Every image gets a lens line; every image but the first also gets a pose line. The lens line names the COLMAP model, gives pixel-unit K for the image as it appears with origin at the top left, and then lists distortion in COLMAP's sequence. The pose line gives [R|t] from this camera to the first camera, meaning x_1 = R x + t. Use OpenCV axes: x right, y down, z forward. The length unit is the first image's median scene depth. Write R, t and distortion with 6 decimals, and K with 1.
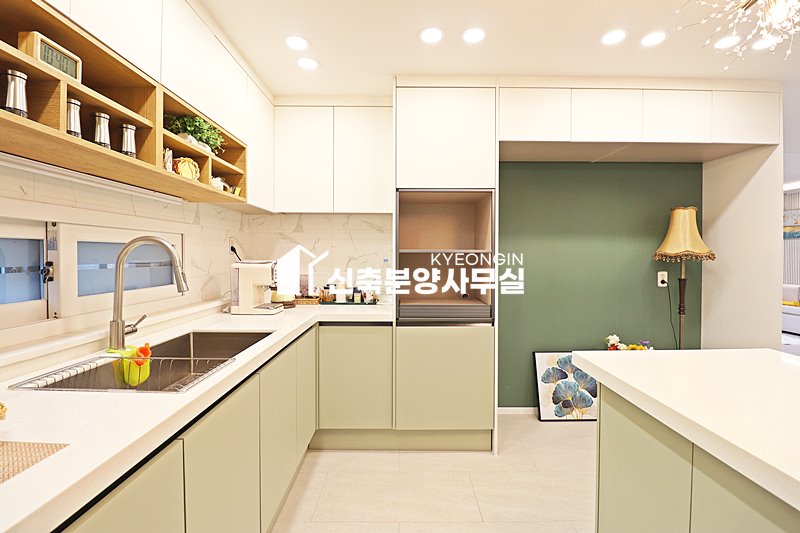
lens RADIAL K [[370.5, 0, 402.3], [0, 370.5, 261.8], [0, 0, 1]] dist [-0.006054, -0.008230]
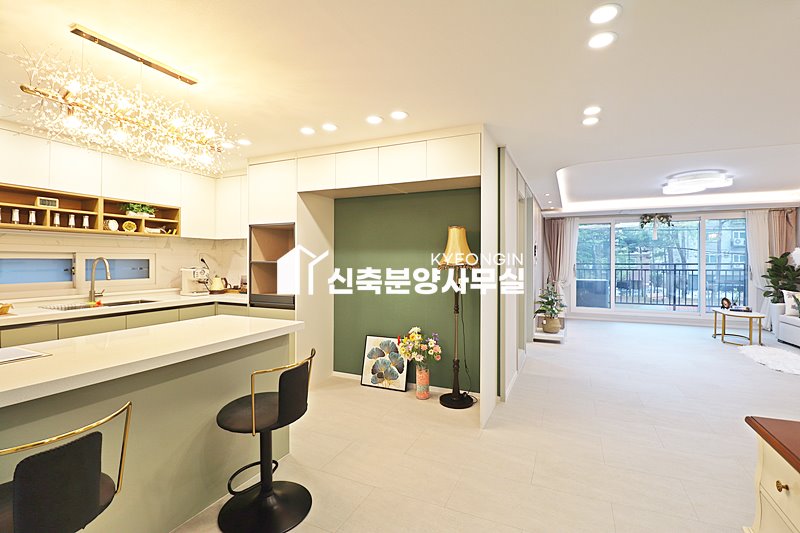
lens RADIAL K [[370.5, 0, 405.4], [0, 370.5, 260.4], [0, 0, 1]] dist [-0.006054, -0.008230]
pose [[0.906783, 0.000743, -0.421596, 1.325390], [-0.007485, 0.999869, -0.014338, -0.016931], [0.421530, 0.016157, 0.906670, -0.227593]]
